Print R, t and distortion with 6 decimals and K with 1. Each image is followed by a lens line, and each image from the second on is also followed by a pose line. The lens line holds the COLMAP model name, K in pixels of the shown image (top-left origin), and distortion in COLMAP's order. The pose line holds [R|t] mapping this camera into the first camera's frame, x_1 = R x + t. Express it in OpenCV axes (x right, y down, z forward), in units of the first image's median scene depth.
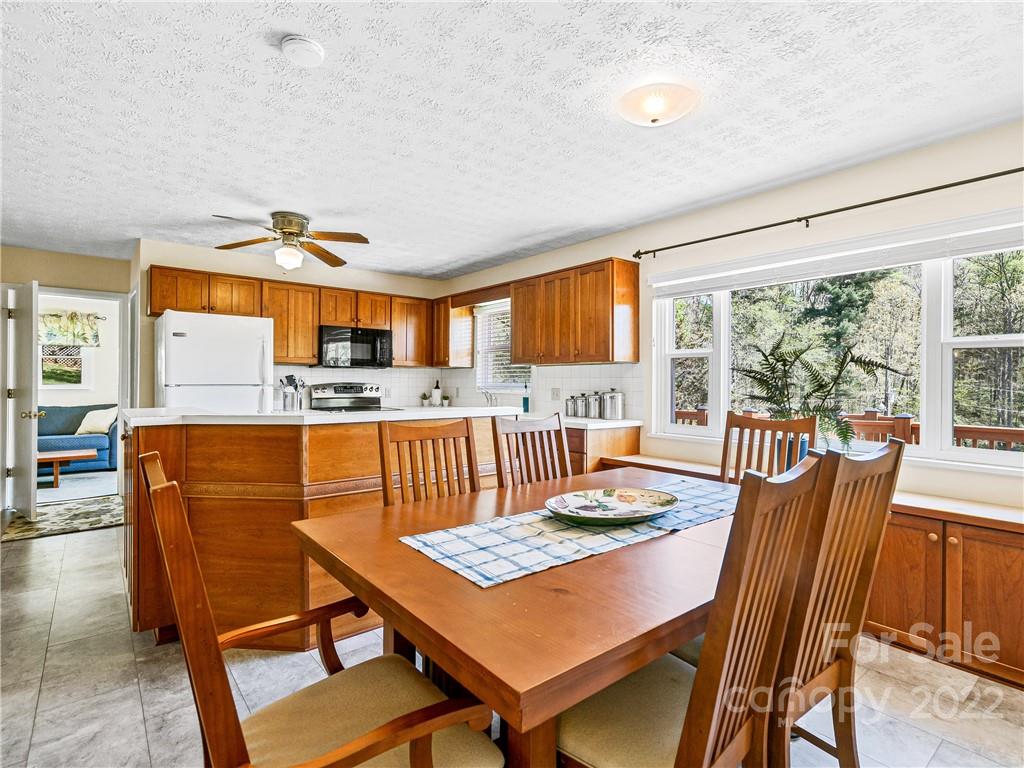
lens RADIAL K [[509.7, 0, 508.7], [0, 509.7, 385.1], [0, 0, 1]] dist [0.001491, 0.000048]
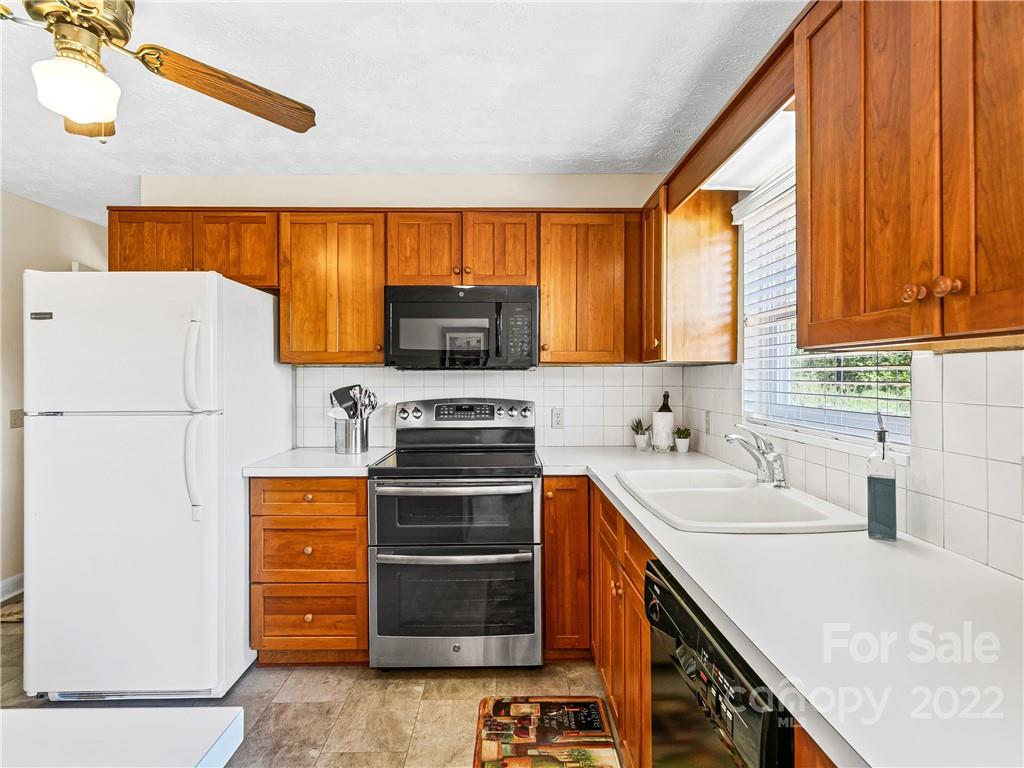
lens RADIAL K [[536.1, 0, 509.8], [0, 536.1, 375.3], [0, 0, 1]] dist [-0.005929, -0.000705]
pose [[0.788726, -0.007804, -0.614695, 0.046321], [0.002480, 0.999952, -0.009513, -0.022980], [0.614740, 0.005979, 0.788707, 0.613993]]
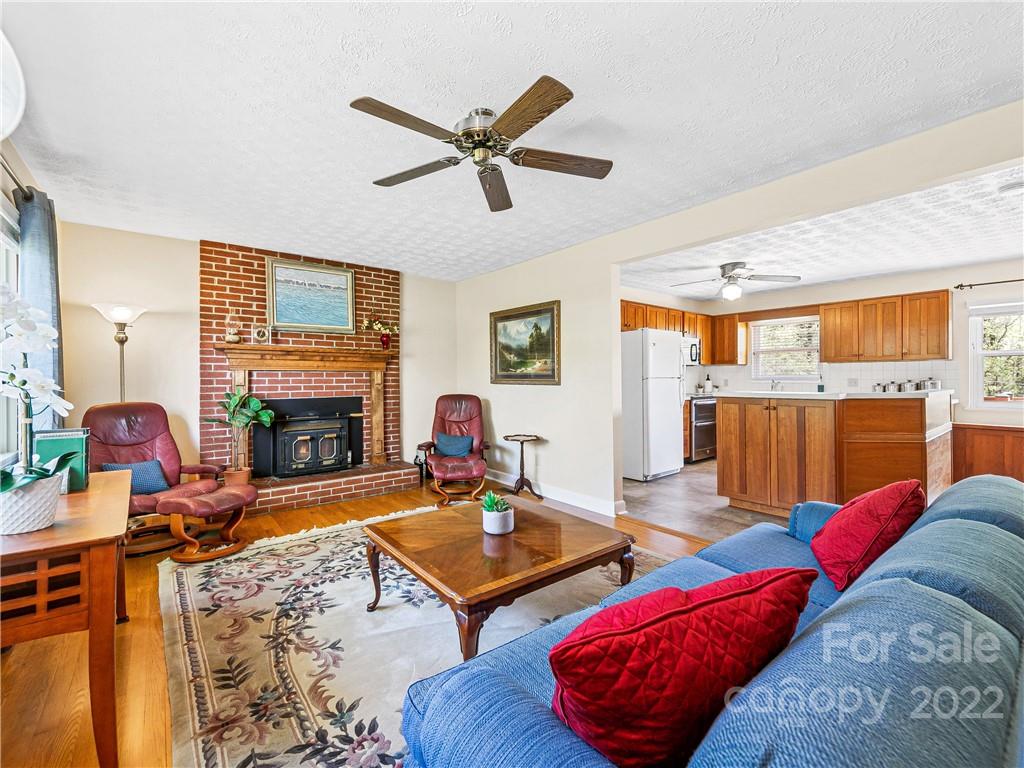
lens RADIAL K [[420.9, 0, 515.2], [0, 420.9, 380.3], [0, 0, 1]] dist [0.001509, 0.000031]
pose [[0.999816, -0.010737, -0.015901, -0.732918], [0.010719, 0.999942, -0.001235, 0.002297], [0.015914, 0.001064, 0.999873, -0.179648]]
